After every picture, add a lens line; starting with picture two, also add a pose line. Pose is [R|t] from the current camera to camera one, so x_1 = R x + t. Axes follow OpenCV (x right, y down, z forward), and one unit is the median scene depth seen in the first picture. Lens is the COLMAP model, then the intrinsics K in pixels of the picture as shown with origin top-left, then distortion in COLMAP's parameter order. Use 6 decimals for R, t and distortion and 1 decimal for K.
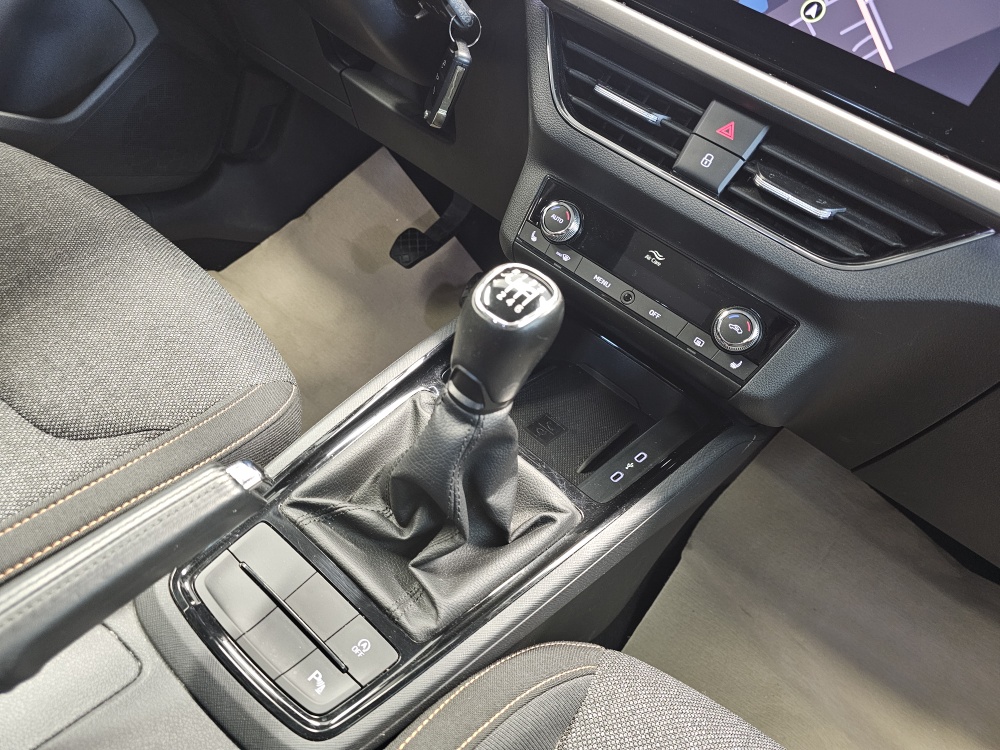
lens RADIAL K [[677.9, 0, 501.6], [0, 677.9, 367.7], [0, 0, 1]] dist [0.035029, -0.049655]
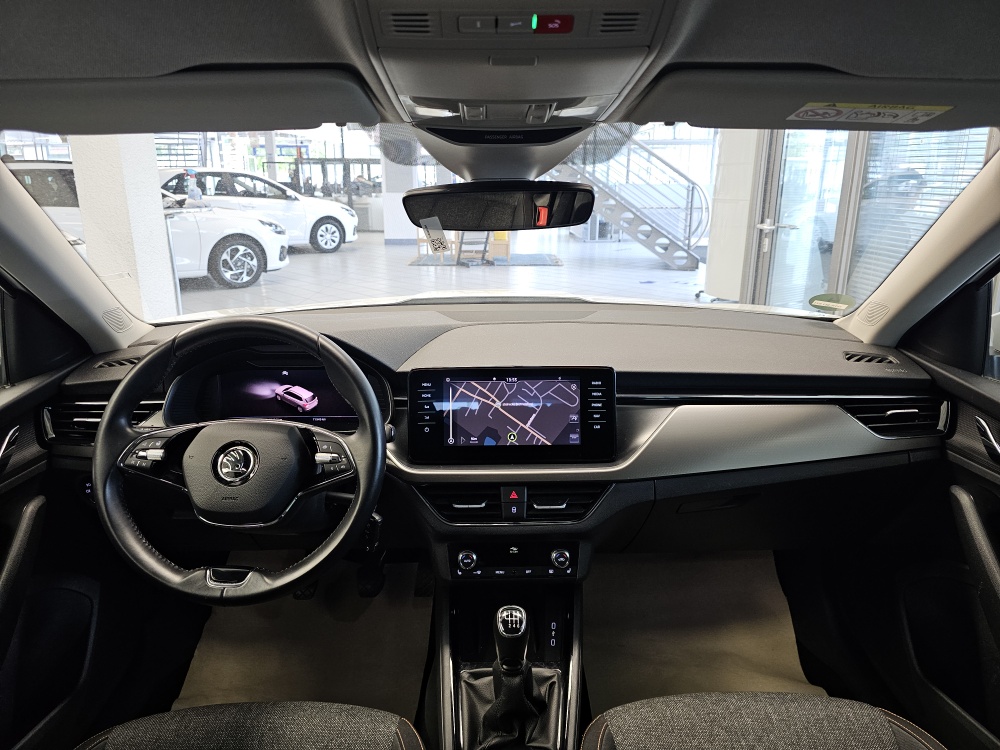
lens RADIAL K [[679.2, 0, 487.2], [0, 679.2, 360.2], [0, 0, 1]] dist [0.027572, -0.000381]
pose [[0.752569, -0.494779, 0.434549, -0.542728], [0.571689, 0.818401, -0.058240, -0.634048], [-0.326819, 0.292257, 0.898763, -1.262509]]
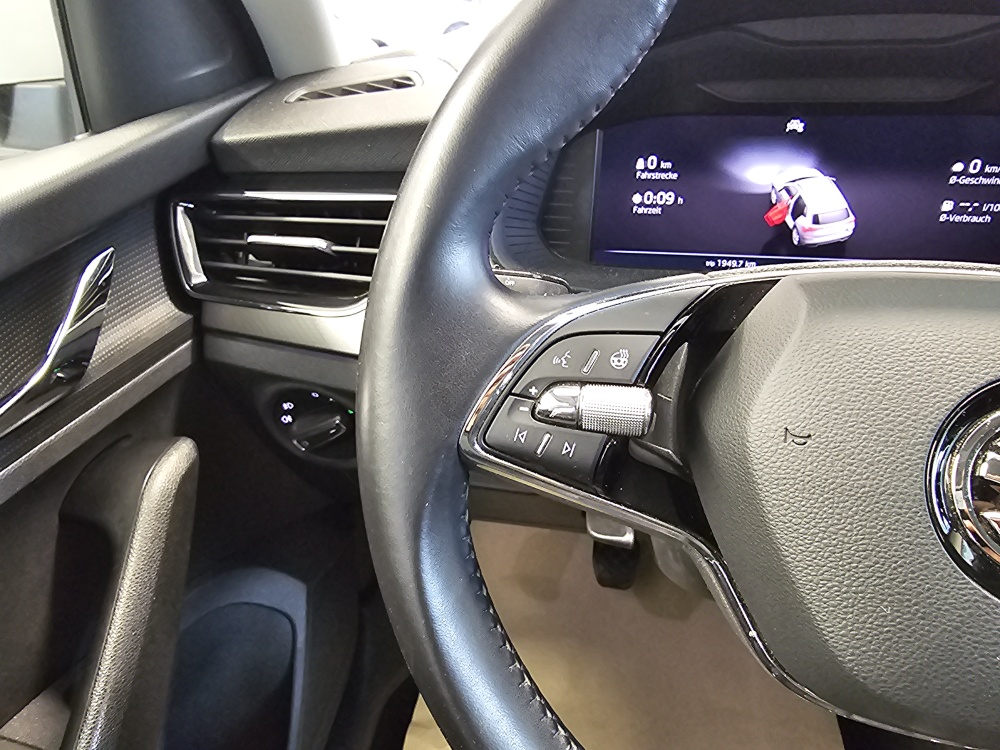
lens RADIAL K [[686.0, 0, 441.3], [0, 686.0, 381.3], [0, 0, 1]] dist [0.001339, -0.006394]
pose [[0.844165, -0.523109, 0.117229, -0.683559], [0.522317, 0.851819, 0.039859, -1.189490], [-0.120709, 0.027583, 0.992305, 0.553154]]
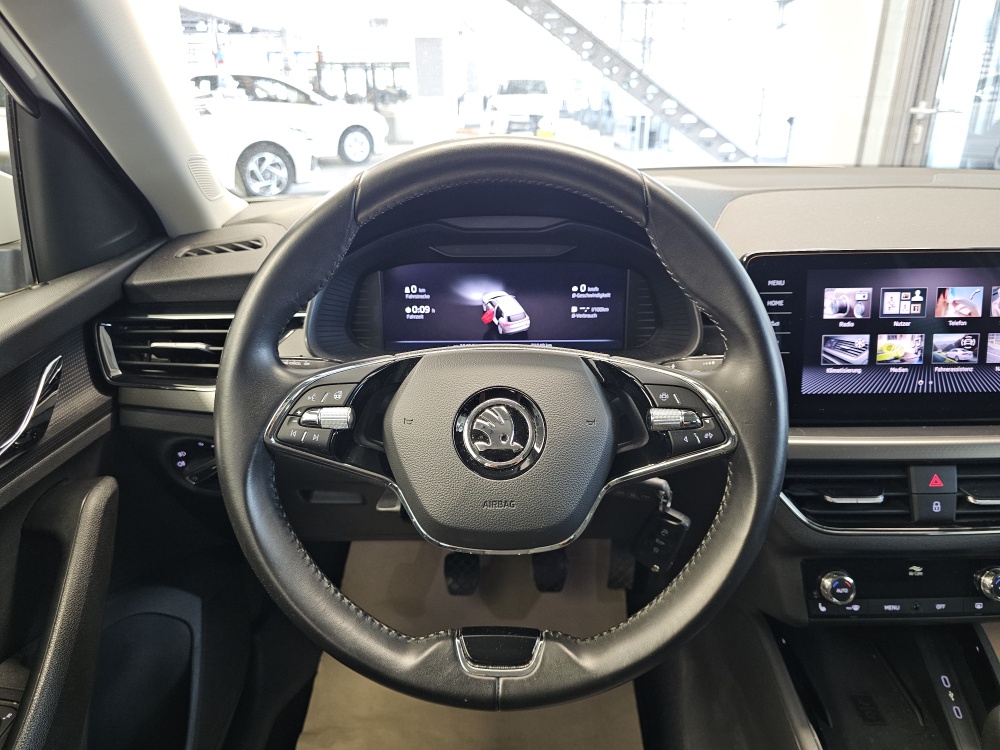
lens RADIAL K [[677.9, 0, 501.6], [0, 677.9, 367.7], [0, 0, 1]] dist [0.035029, -0.049655]
pose [[0.757281, -0.545231, 0.359512, -0.678078], [0.571693, 0.819555, 0.038703, -1.052271], [-0.315742, 0.176221, 0.932337, -0.046955]]
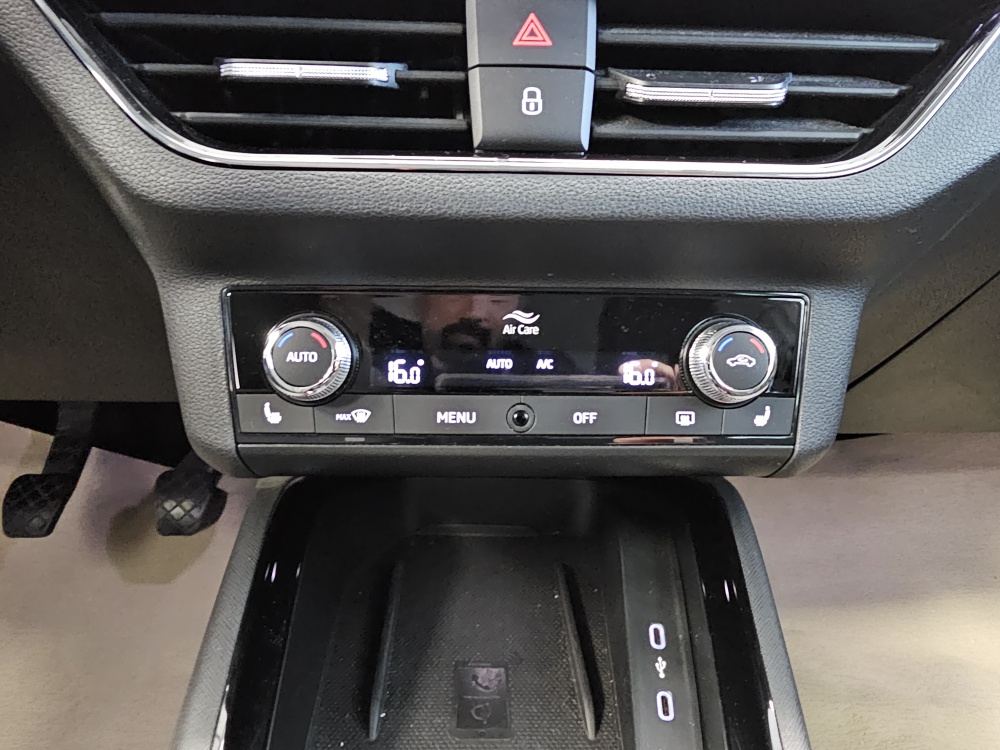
lens RADIAL K [[691.0, 0, 500.0], [0, 691.0, 375.0], [0, 0, 1]] dist [0.001546, -0.004641]
pose [[0.752706, -0.519733, 0.404118, -0.013151], [0.549870, 0.833857, 0.048234, -0.173398], [-0.362046, 0.185906, 0.913434, 0.579401]]
